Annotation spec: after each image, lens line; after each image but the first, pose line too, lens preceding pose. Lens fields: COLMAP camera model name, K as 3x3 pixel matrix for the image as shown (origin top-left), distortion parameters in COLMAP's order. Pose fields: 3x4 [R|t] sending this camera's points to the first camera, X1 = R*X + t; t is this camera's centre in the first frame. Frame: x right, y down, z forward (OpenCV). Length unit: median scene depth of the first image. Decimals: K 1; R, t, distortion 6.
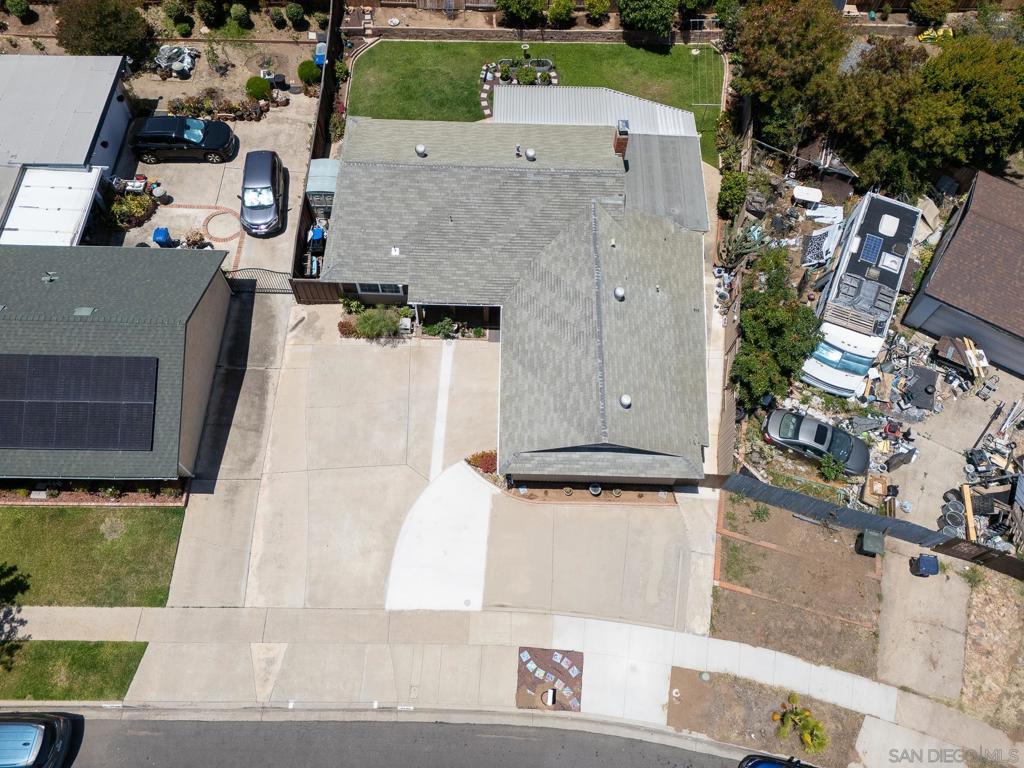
lens RADIAL K [[746.9, 0, 513.9], [0, 746.9, 375.7], [0, 0, 1]] dist [0.080395, -0.071528]
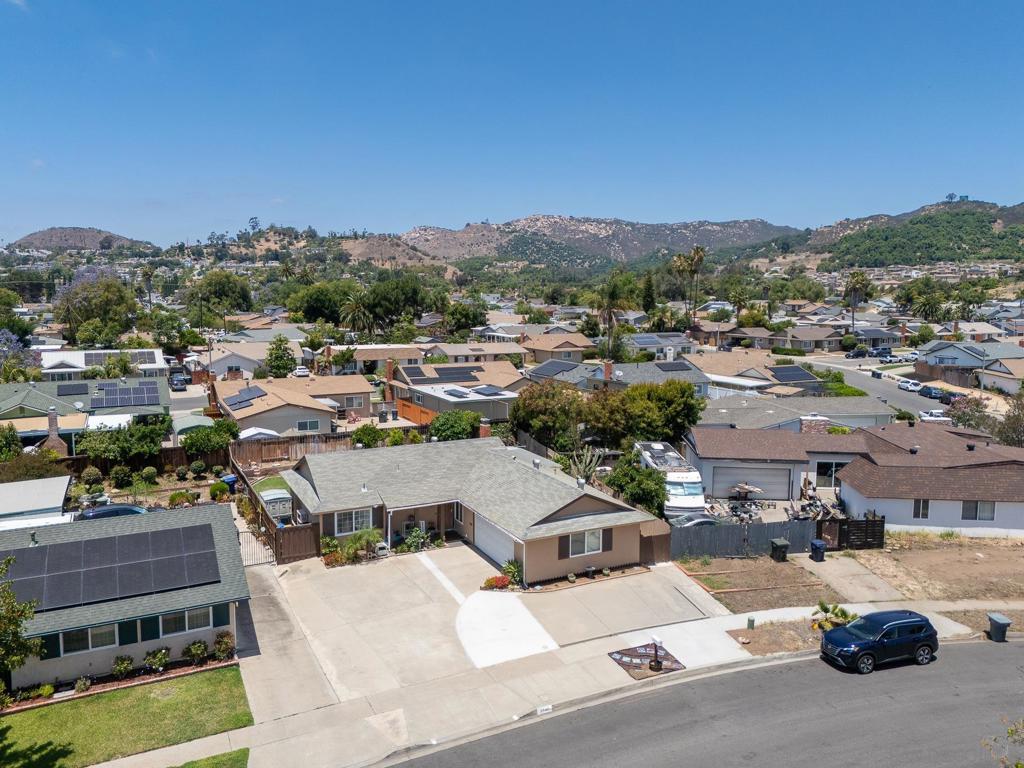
lens RADIAL K [[746.9, 0, 510.2], [0, 746.9, 379.4], [0, 0, 1]] dist [0.080395, -0.071528]
pose [[0.887048, -0.073559, 0.455779, -0.534731], [0.414585, 0.561295, -0.716287, 0.790032], [-0.203137, 0.824340, 0.528392, 0.125416]]
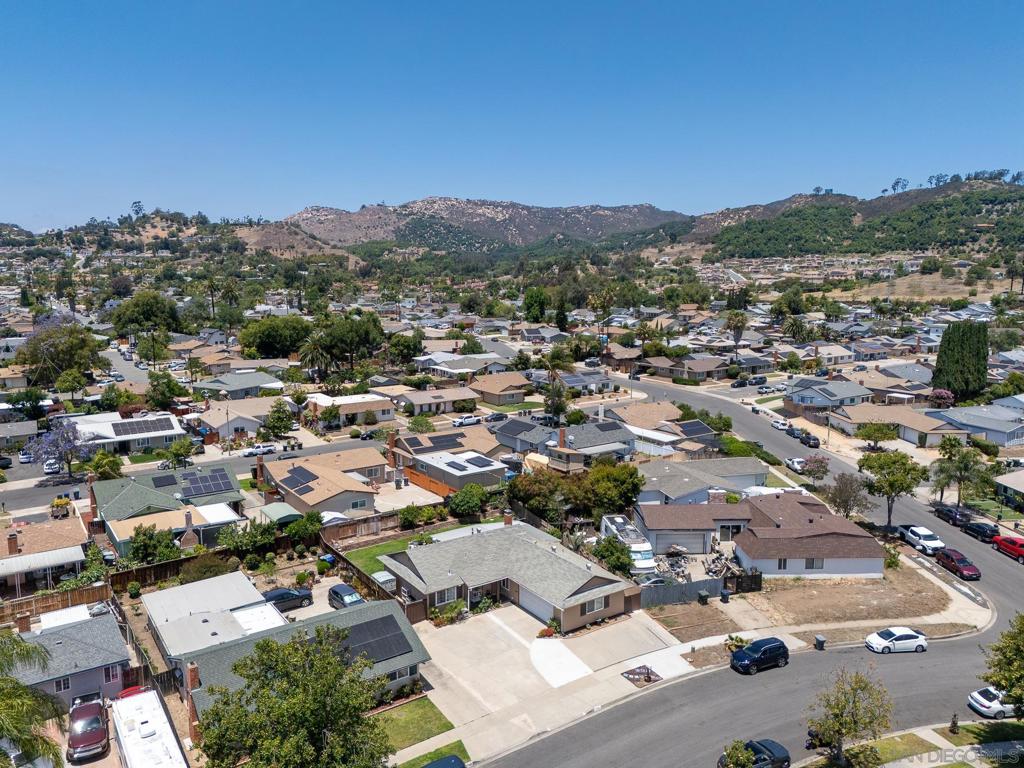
lens RADIAL K [[746.9, 0, 510.1], [0, 746.9, 381.3], [0, 0, 1]] dist [0.080395, -0.071528]
pose [[0.815304, -0.107285, 0.569007, -1.176818], [0.518761, 0.571884, -0.635481, 0.951719], [-0.257229, 0.813289, 0.521915, -0.538352]]
